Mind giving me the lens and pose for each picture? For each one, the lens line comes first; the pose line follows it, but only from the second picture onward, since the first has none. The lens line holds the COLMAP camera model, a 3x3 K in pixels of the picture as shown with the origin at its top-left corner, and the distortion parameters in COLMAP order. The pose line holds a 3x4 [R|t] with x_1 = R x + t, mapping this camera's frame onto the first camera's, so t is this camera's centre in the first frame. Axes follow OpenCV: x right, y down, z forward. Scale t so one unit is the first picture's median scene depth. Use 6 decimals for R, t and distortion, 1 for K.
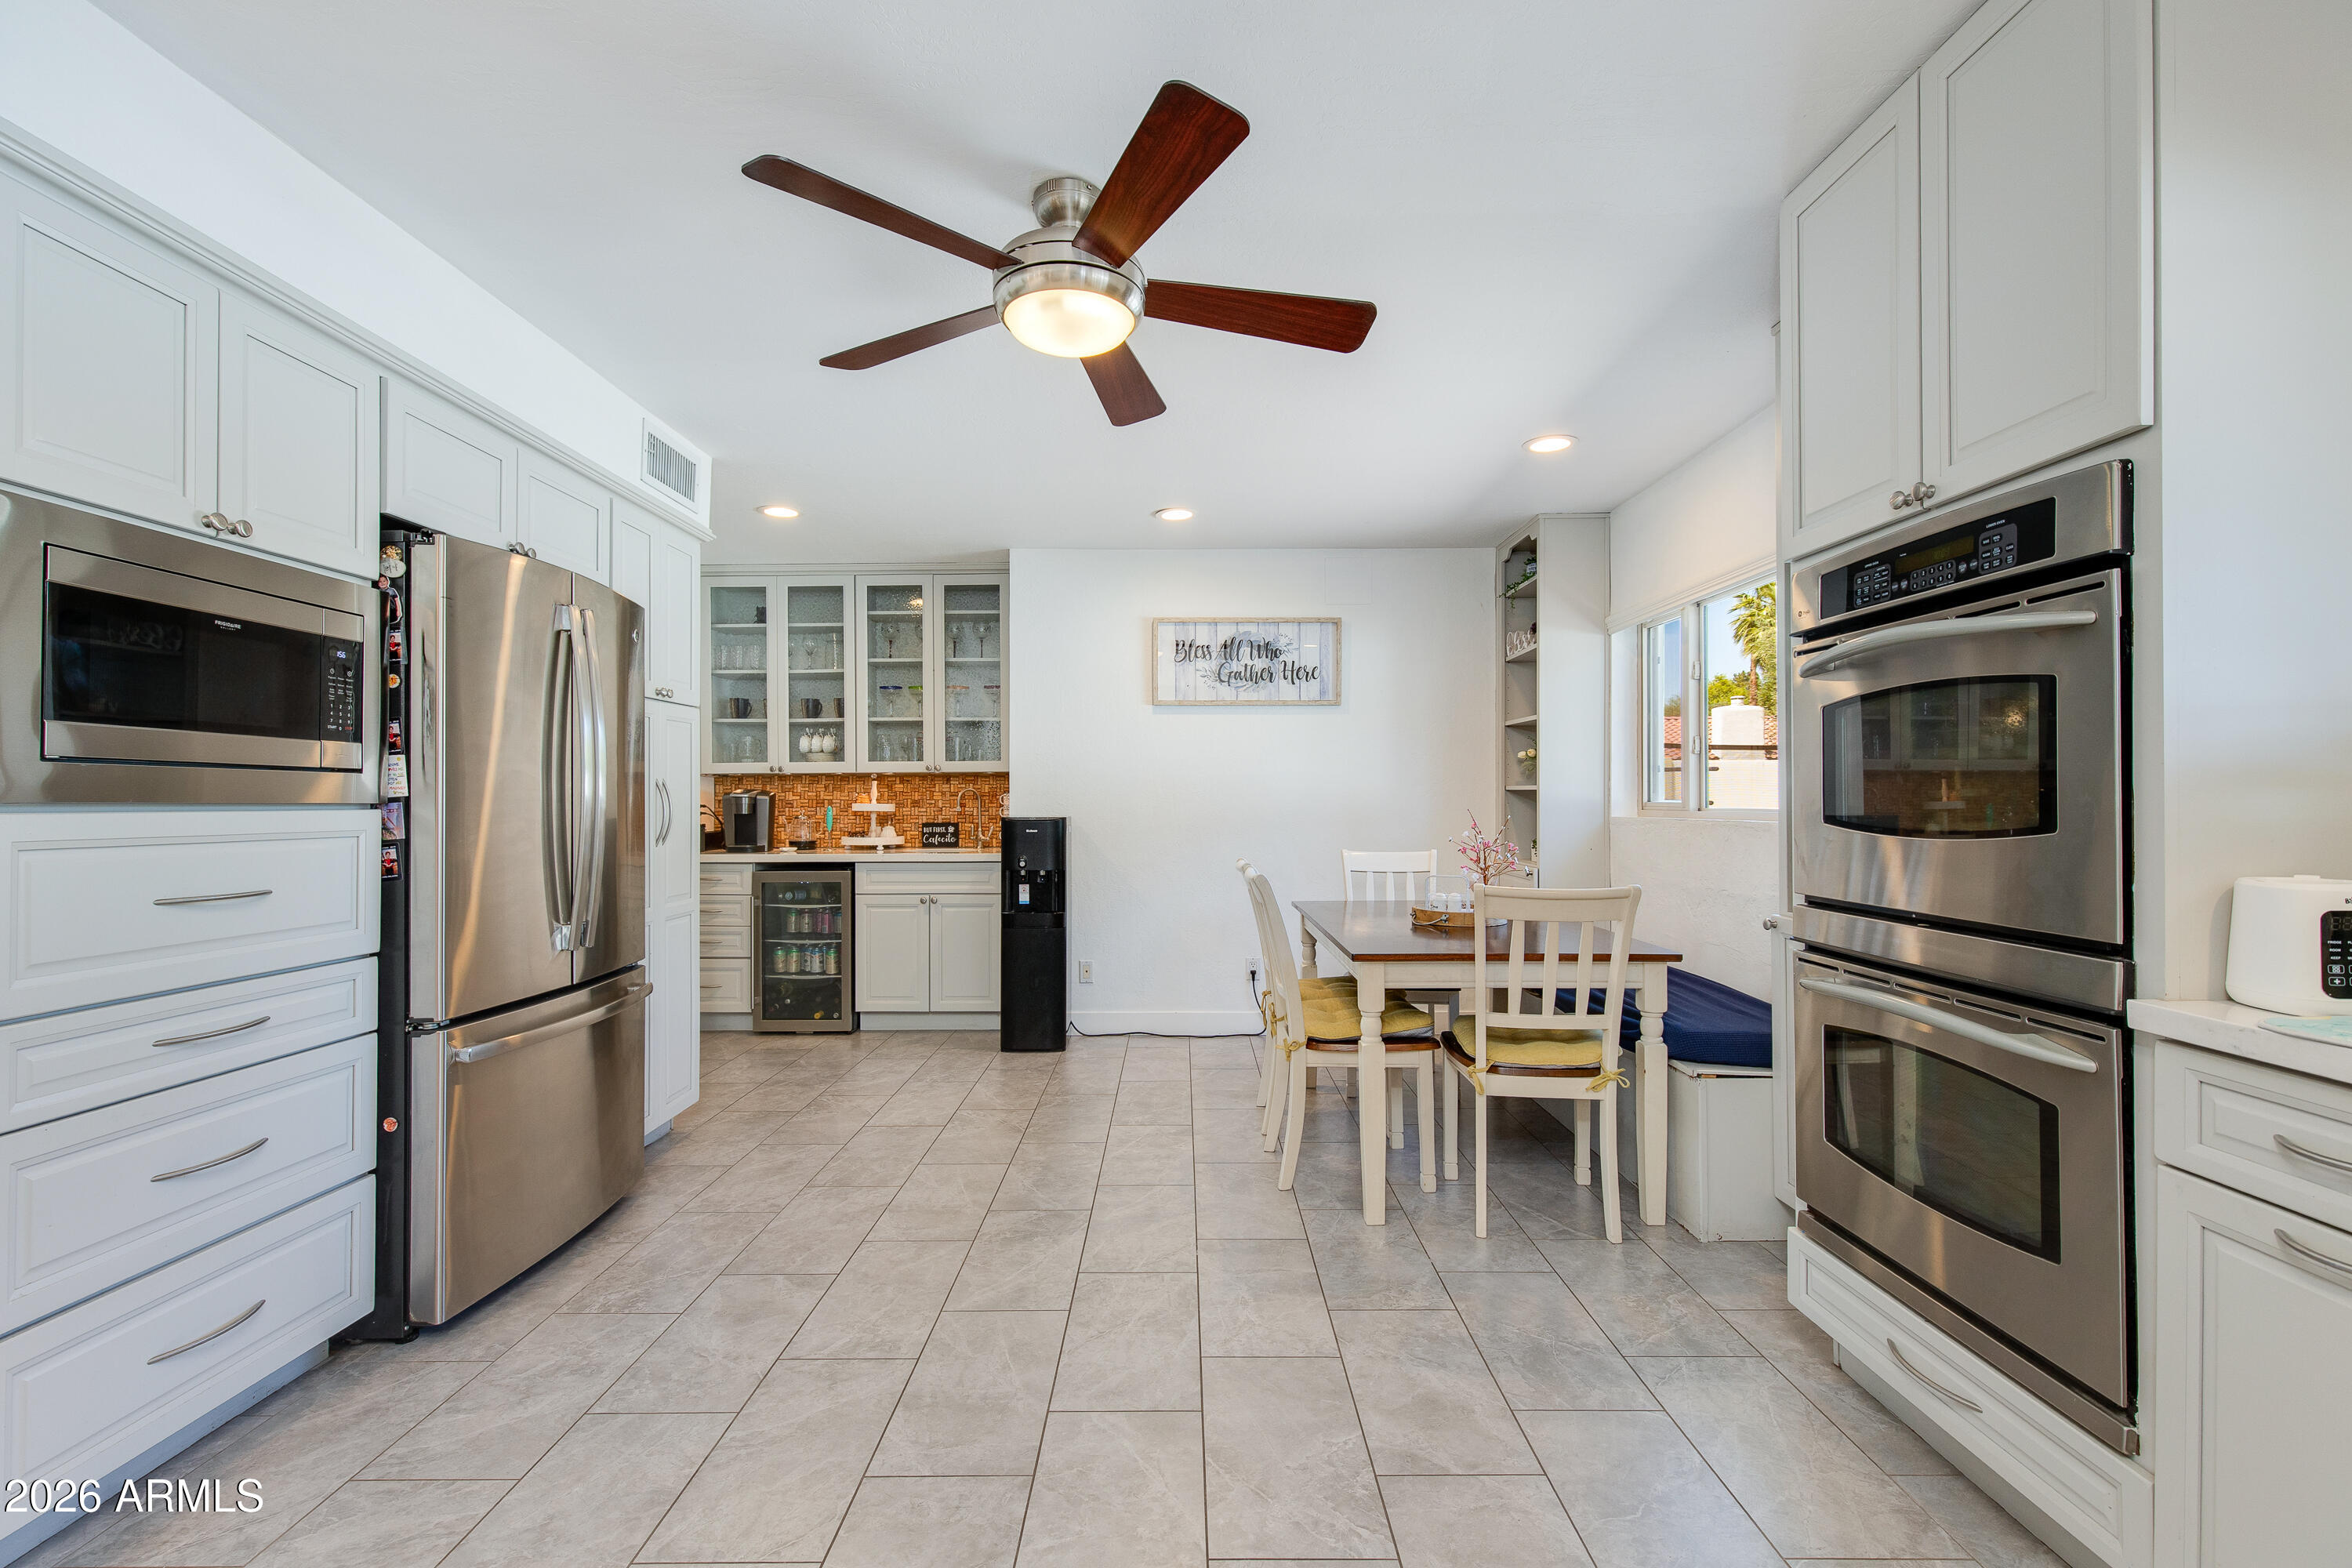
lens RADIAL K [[1062.4, 0, 1185.7], [0, 1062.4, 794.3], [0, 0, 1]] dist [0.009469, -0.006815]
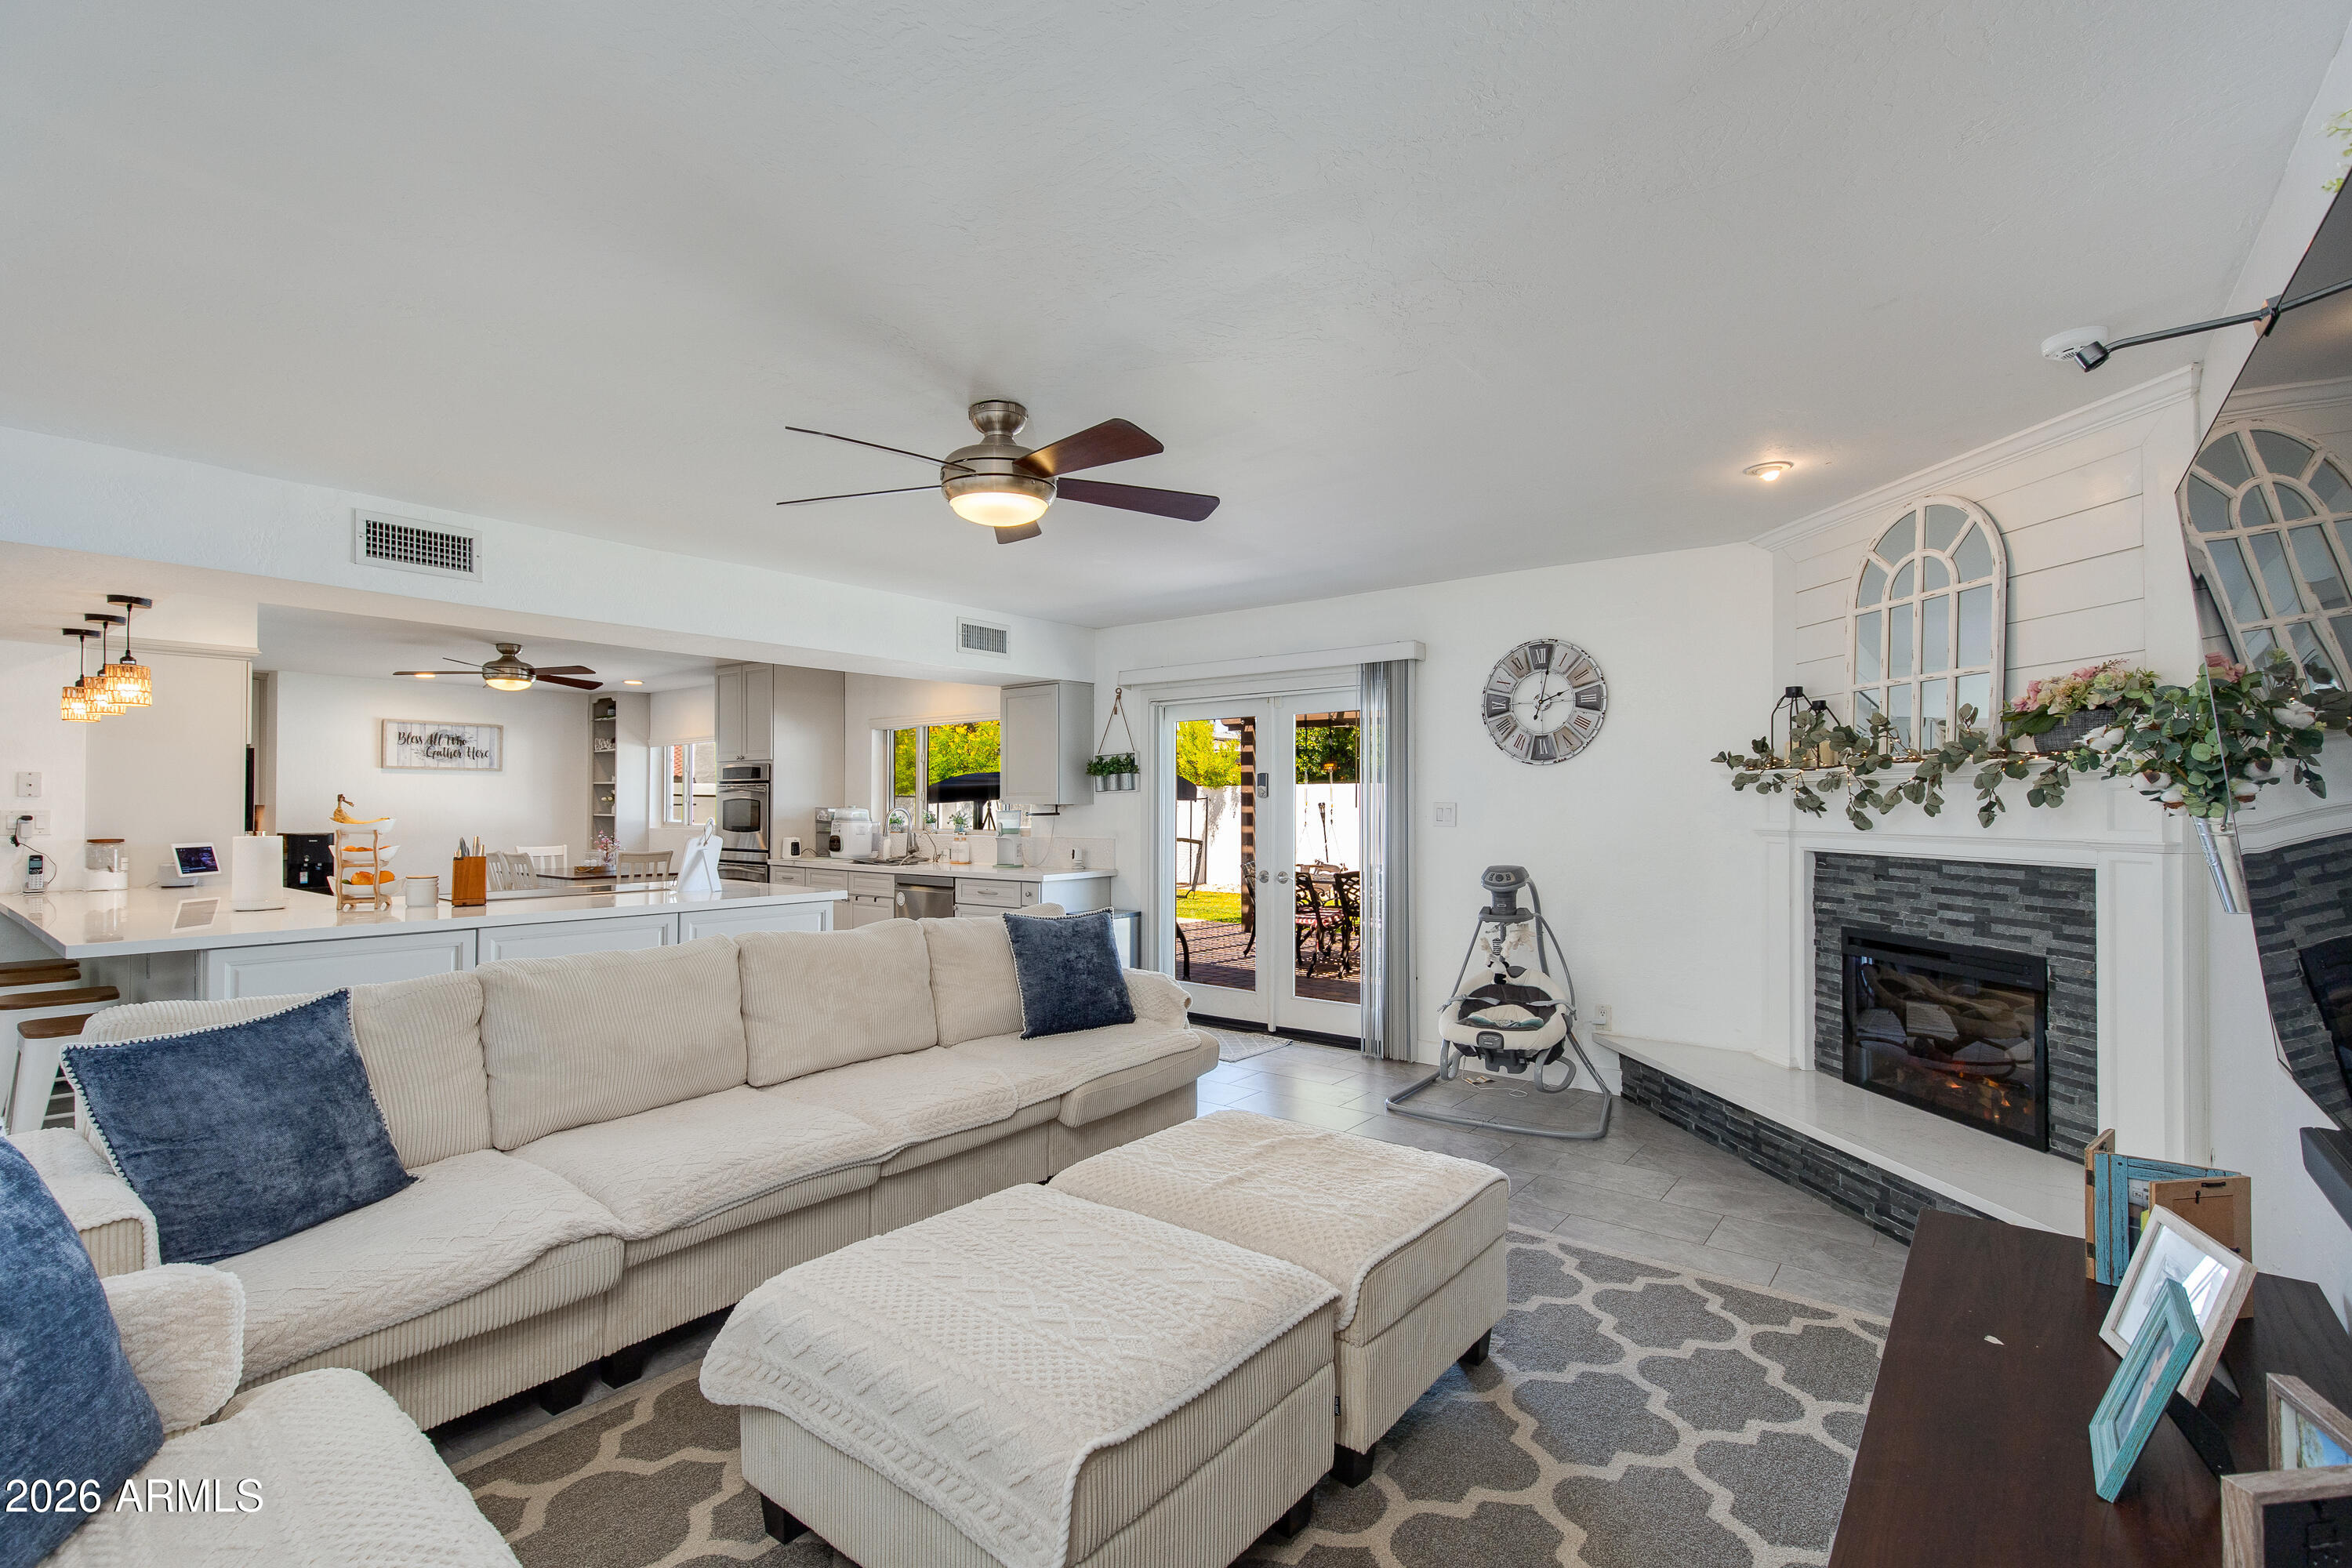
lens RADIAL K [[1062.4, 0, 1184.3], [0, 1062.4, 802.2], [0, 0, 1]] dist [0.009469, -0.006815]
pose [[0.625343, 0.004925, 0.780334, -0.572505], [-0.004106, 0.999987, -0.003021, -0.027446], [-0.780339, -0.001315, 0.625355, -1.134708]]
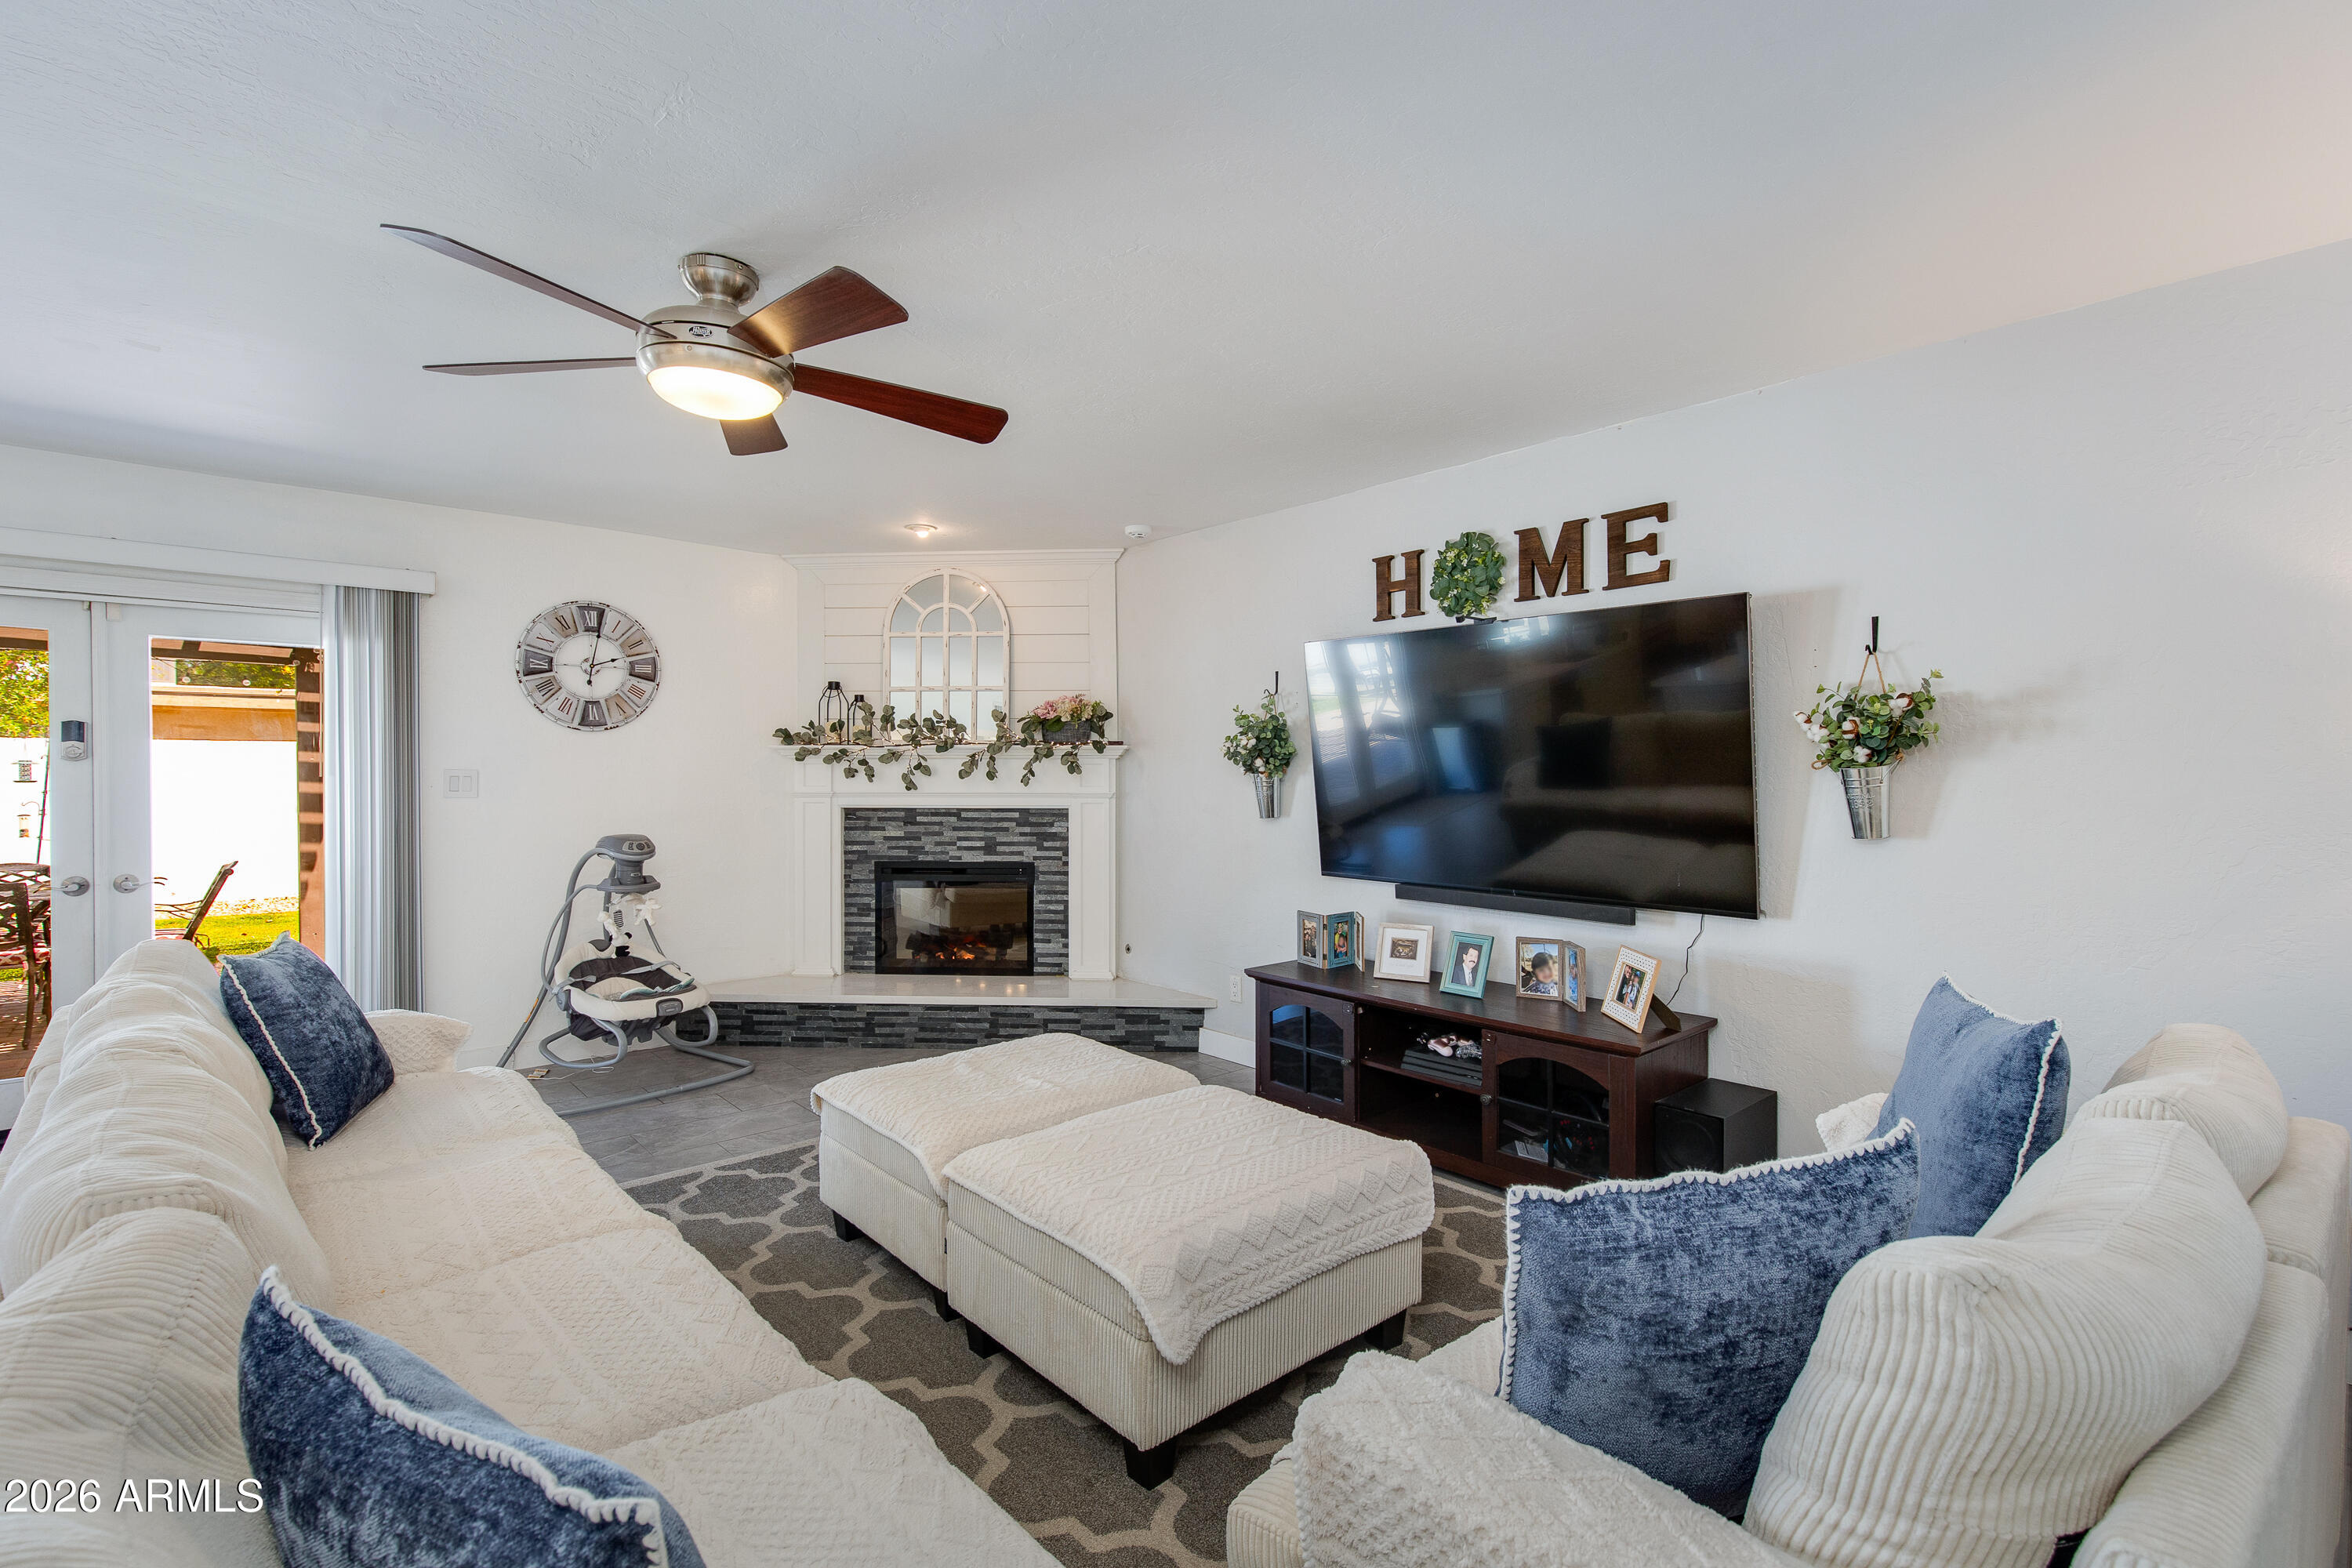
lens RADIAL K [[1062.4, 0, 1165.2], [0, 1062.4, 786.5], [0, 0, 1]] dist [0.009469, -0.006815]
pose [[-0.653566, -0.008102, 0.756826, -0.654515], [-0.000956, 0.999951, 0.009879, -0.026799], [-0.756869, 0.005733, -0.653542, -0.570196]]
